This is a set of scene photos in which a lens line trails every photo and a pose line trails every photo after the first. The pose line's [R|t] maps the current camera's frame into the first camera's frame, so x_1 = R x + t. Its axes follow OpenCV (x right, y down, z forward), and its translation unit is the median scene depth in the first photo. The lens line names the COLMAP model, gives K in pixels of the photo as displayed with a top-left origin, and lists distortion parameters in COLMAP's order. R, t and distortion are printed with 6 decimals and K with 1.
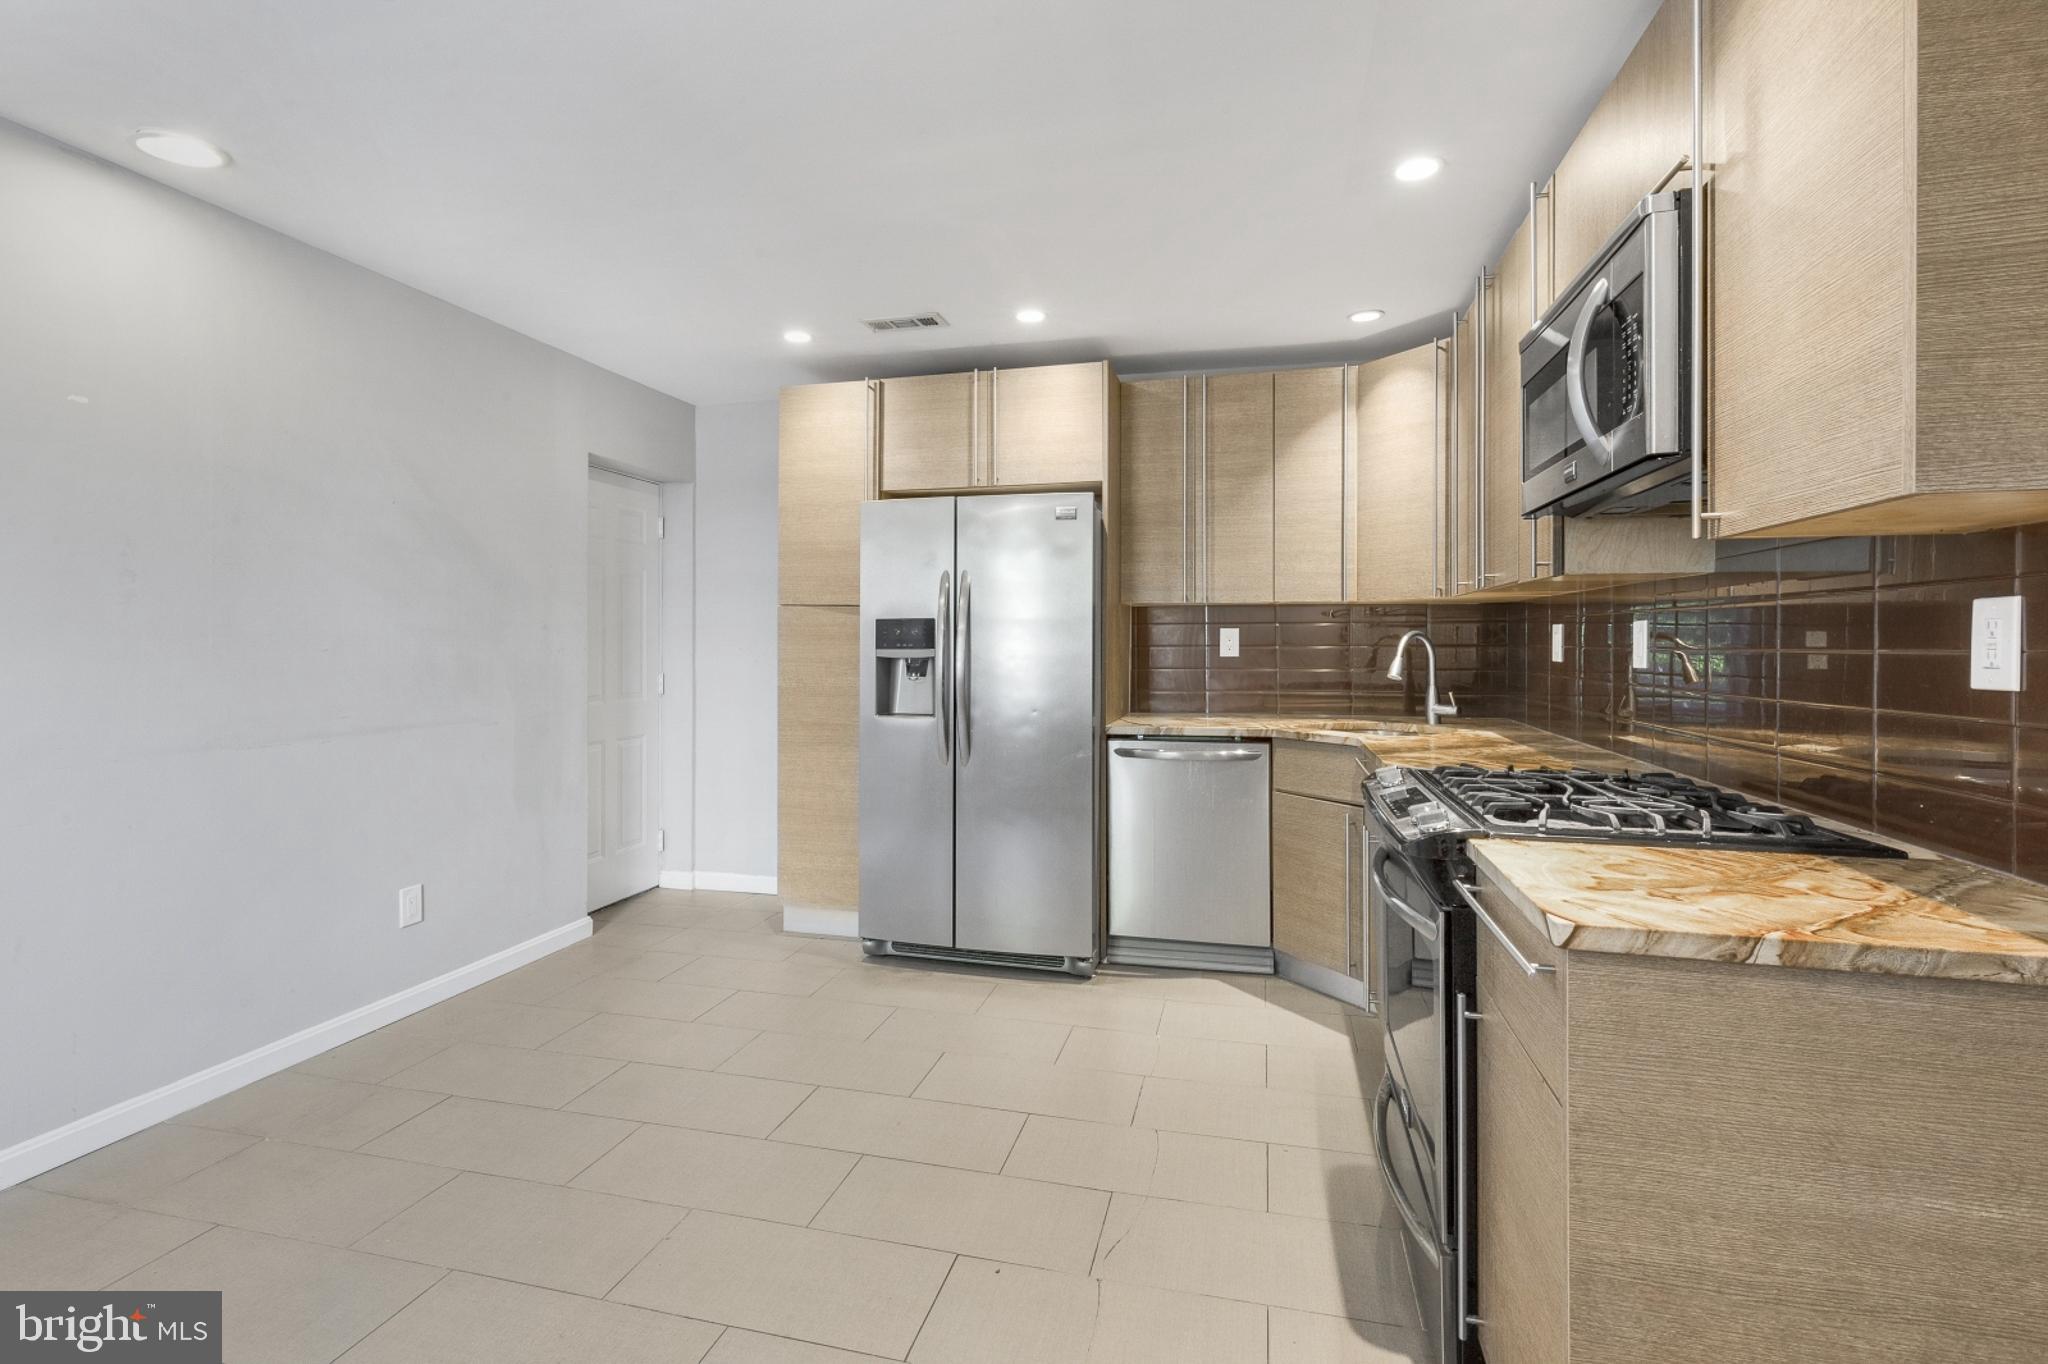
lens RADIAL K [[965.3, 0, 1008.5], [0, 965.3, 642.0], [0, 0, 1]] dist [0.004264, -0.001275]
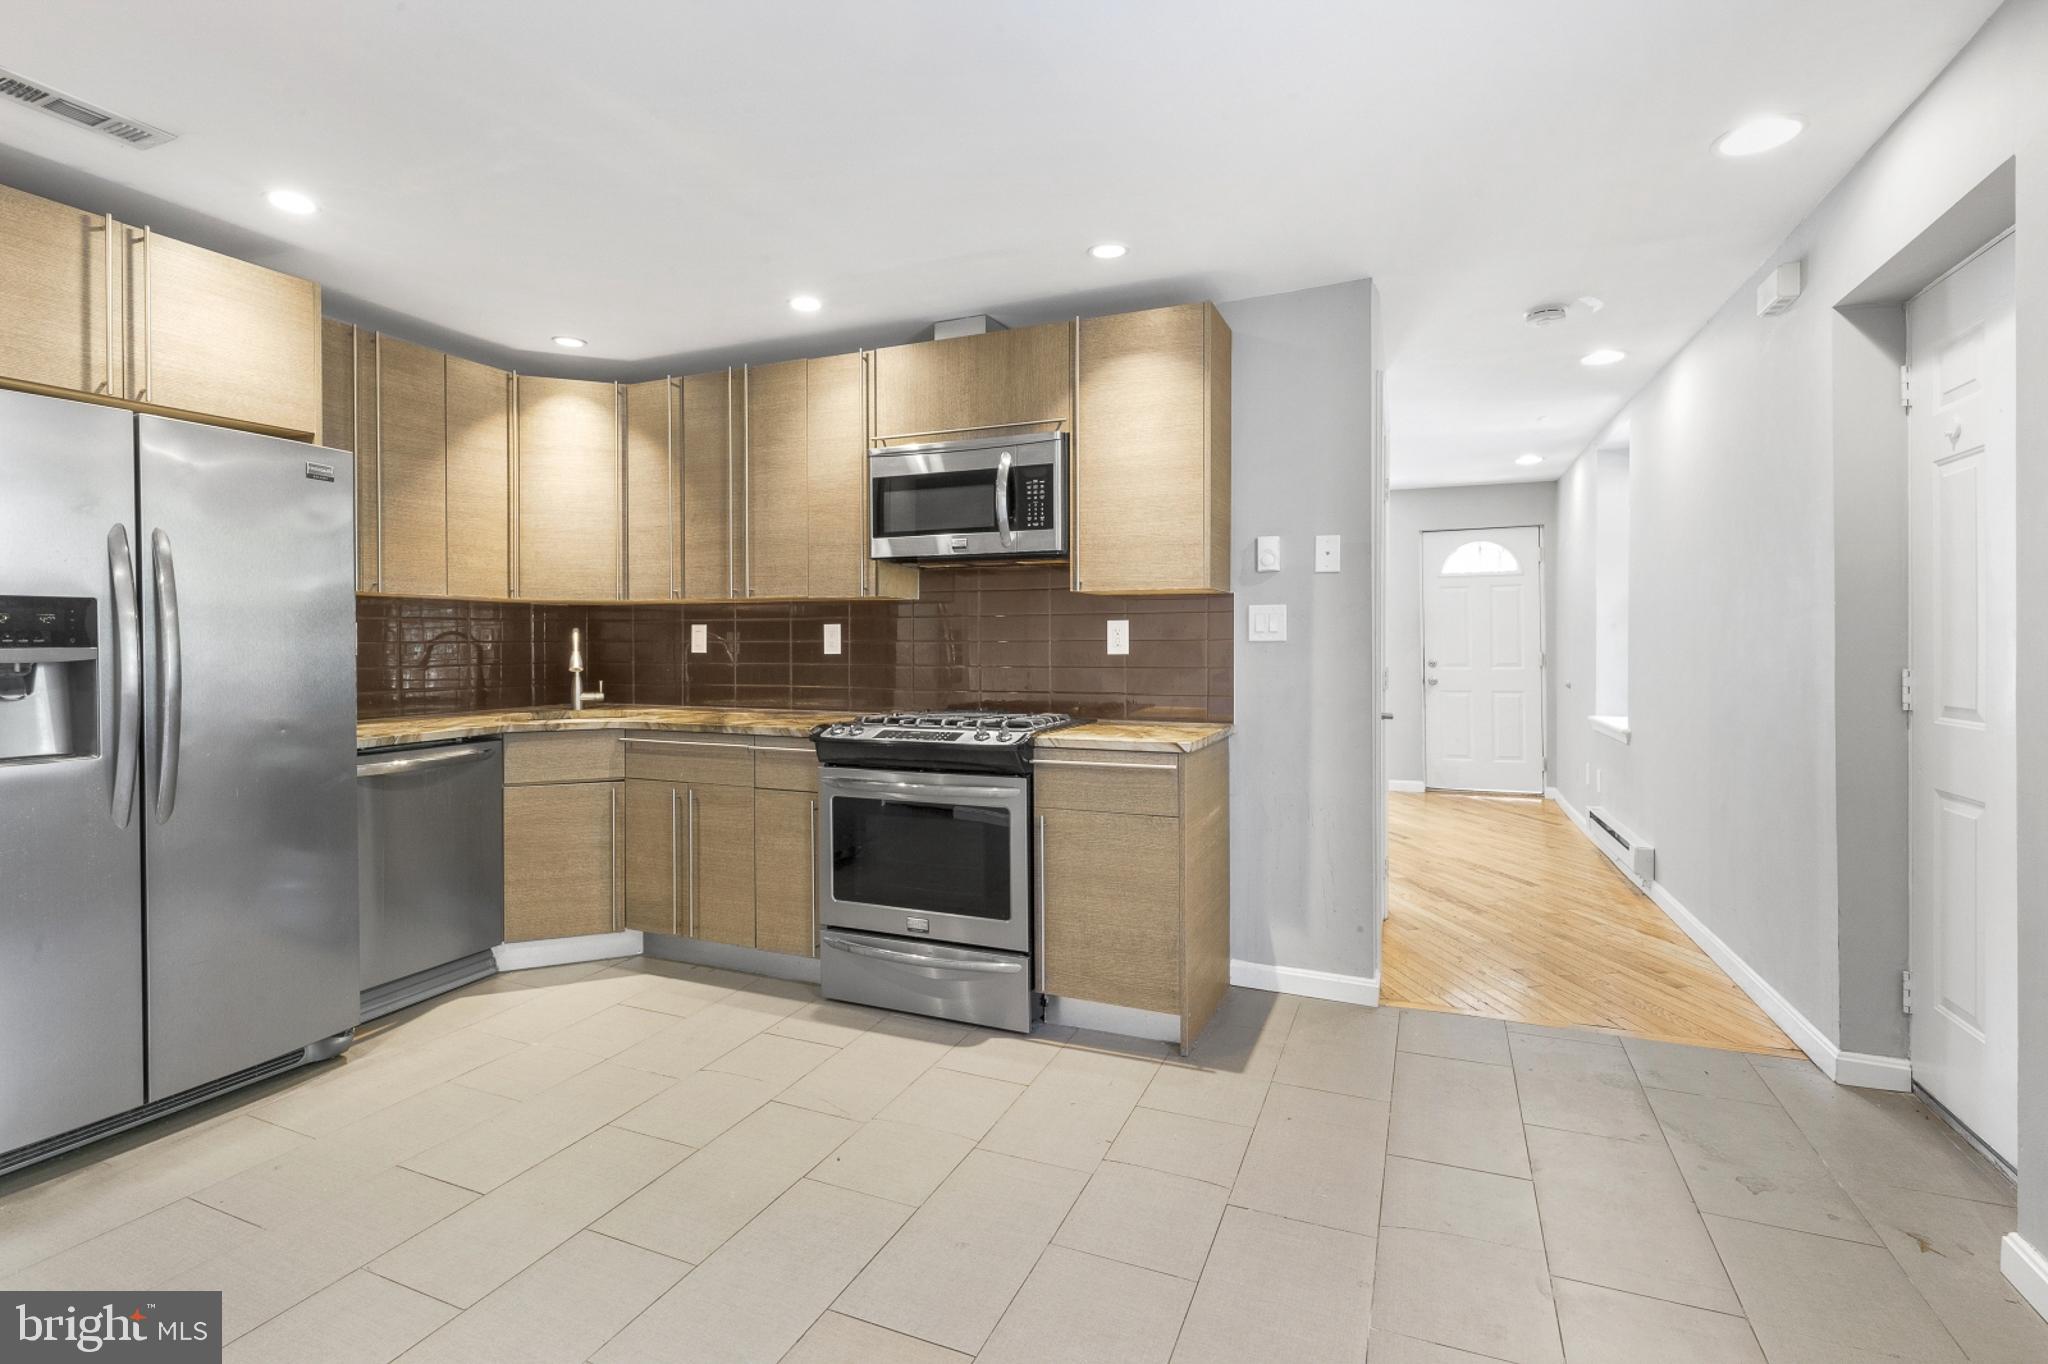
lens RADIAL K [[961.1, 0, 1022.8], [0, 961.1, 647.4], [0, 0, 1]] dist [0.008029, -0.000979]
pose [[0.145429, -0.007449, 0.989341, -0.601913], [0.001789, 0.999972, 0.007266, 0.003658], [-0.989367, 0.000713, 0.145438, 0.310130]]
